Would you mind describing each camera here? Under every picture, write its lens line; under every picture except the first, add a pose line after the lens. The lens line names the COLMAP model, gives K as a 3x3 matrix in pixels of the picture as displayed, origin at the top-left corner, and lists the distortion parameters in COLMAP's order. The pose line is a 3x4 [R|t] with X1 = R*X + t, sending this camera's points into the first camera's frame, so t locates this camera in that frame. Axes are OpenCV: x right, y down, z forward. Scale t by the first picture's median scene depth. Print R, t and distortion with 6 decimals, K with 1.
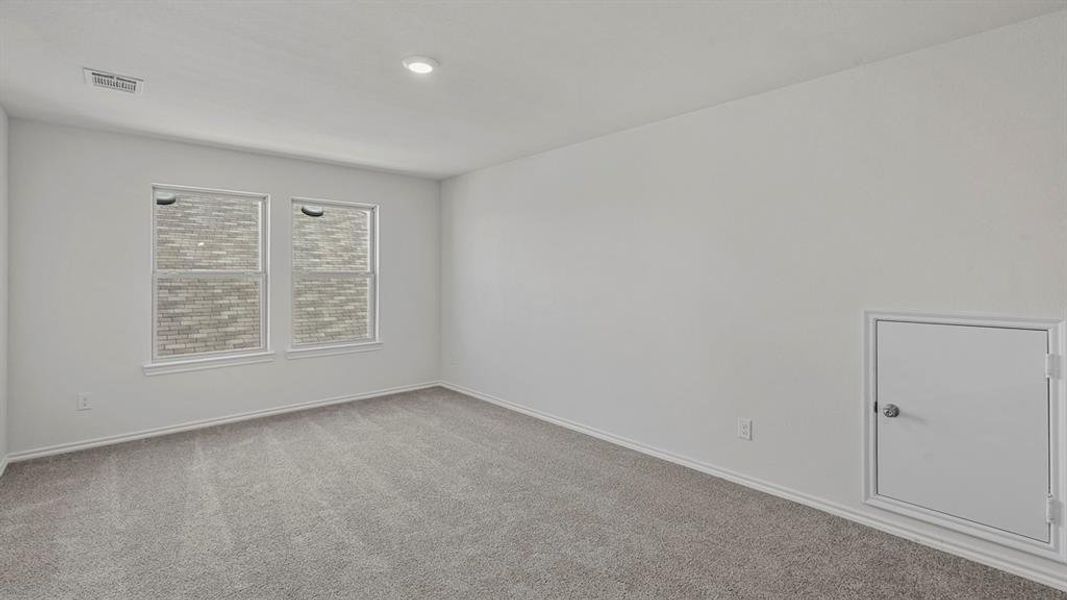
lens RADIAL K [[478.2, 0, 528.6], [0, 478.2, 277.4], [0, 0, 1]] dist [-0.002280, -0.000152]
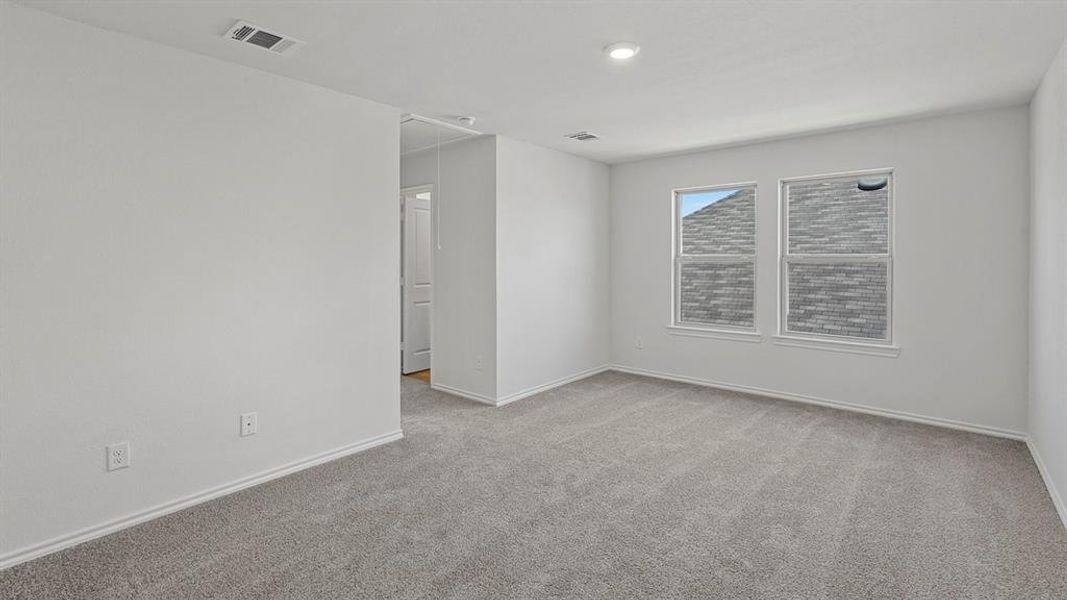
lens RADIAL K [[478.2, 0, 528.6], [0, 478.2, 277.4], [0, 0, 1]] dist [-0.002280, -0.000152]
pose [[0.131892, 0.038077, -0.990532, 0.207859], [-0.006456, 0.999274, 0.037553, -0.000859], [0.991243, 0.001442, 0.132043, 0.187035]]
